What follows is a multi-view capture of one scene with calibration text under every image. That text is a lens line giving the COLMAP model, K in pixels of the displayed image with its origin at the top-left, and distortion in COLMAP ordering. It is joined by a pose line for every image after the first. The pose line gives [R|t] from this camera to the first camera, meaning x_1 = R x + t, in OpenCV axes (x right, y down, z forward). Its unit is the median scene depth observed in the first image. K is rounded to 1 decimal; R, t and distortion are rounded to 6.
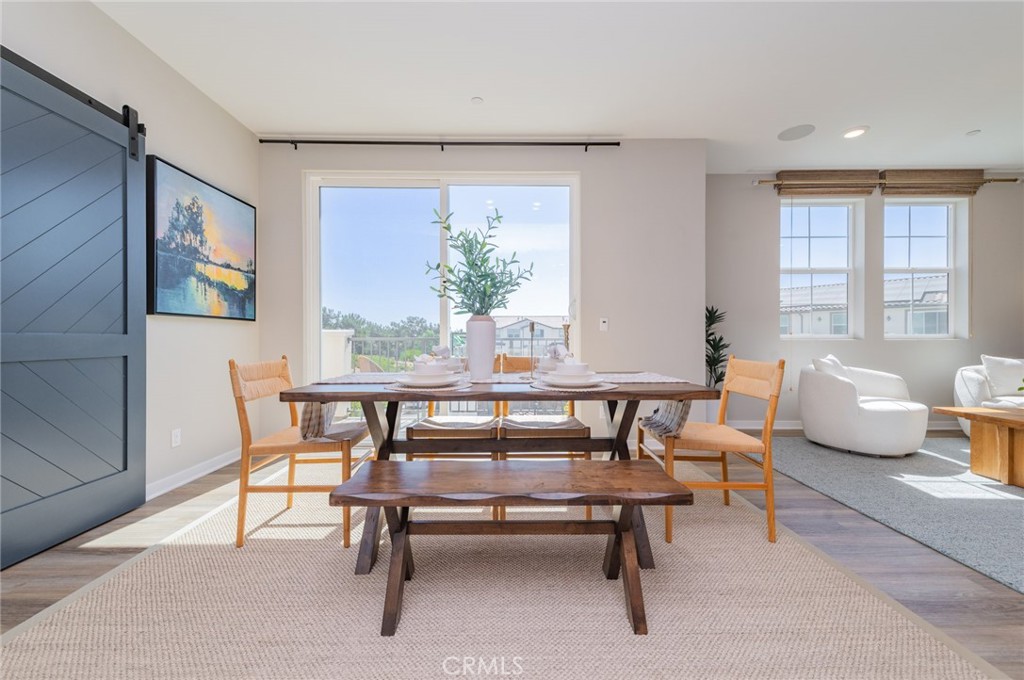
lens RADIAL K [[401.7, 0, 512.6], [0, 401.7, 338.1], [0, 0, 1]] dist [0.001160, 0.000106]
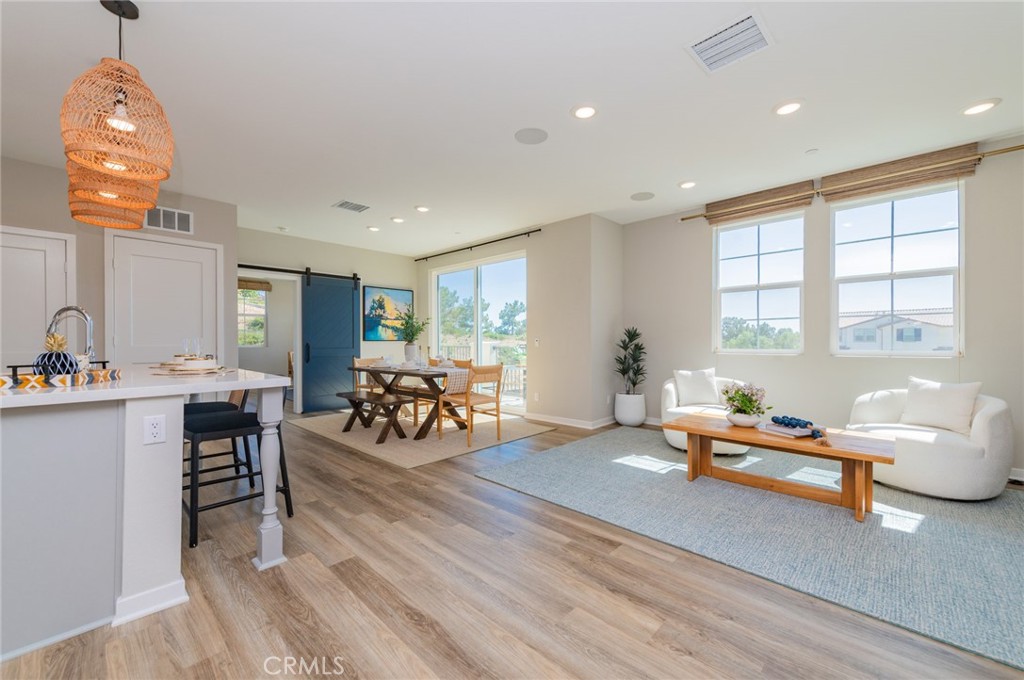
lens RADIAL K [[401.7, 0, 509.1], [0, 401.7, 342.5], [0, 0, 1]] dist [0.001160, 0.000106]
pose [[0.719686, -0.000126, -0.694300, 1.303185], [-0.000871, 0.999999, -0.001084, -0.031184], [0.694299, 0.001384, 0.719685, -0.249057]]
